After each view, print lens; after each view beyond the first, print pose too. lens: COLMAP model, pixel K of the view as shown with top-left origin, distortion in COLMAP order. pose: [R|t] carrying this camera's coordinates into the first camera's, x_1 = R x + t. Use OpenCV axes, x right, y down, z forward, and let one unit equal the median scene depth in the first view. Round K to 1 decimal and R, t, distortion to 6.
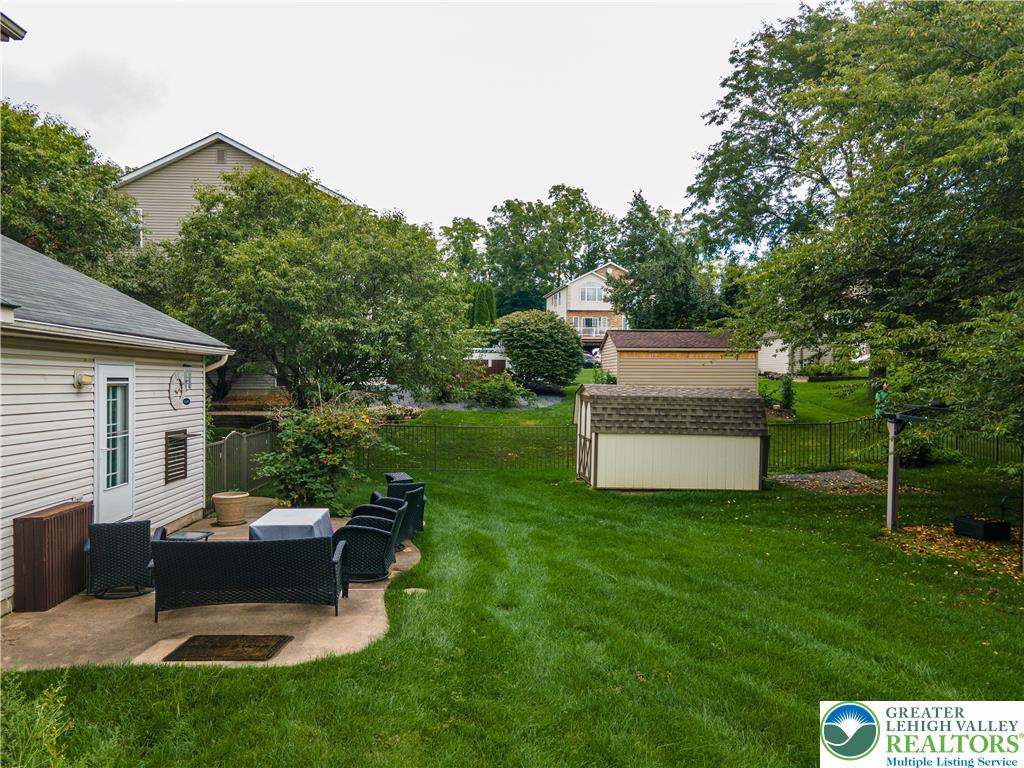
lens RADIAL K [[744.3, 0, 506.8], [0, 744.3, 384.8], [0, 0, 1]] dist [0.038940, 0.001518]
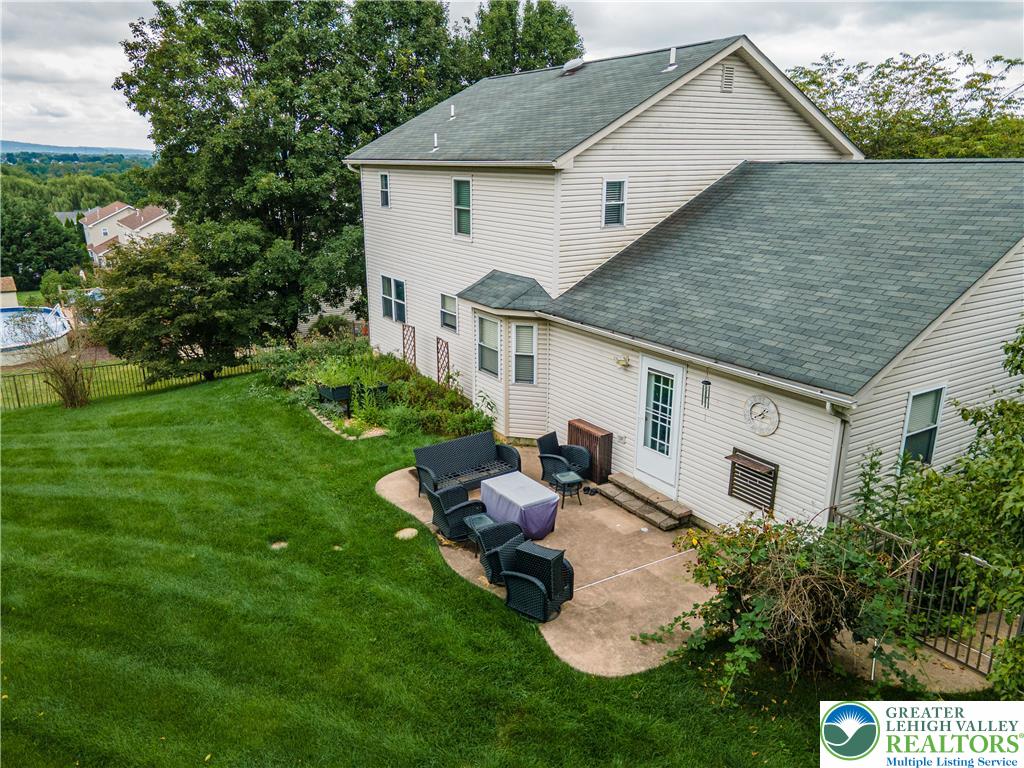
lens RADIAL K [[744.3, 0, 499.1], [0, 744.3, 386.7], [0, 0, 1]] dist [0.038940, 0.001518]
pose [[-0.864282, 0.147017, -0.481043, 0.339418], [-0.001644, 0.955503, 0.294976, -0.373389], [0.503005, 0.255734, -0.825583, 2.022102]]
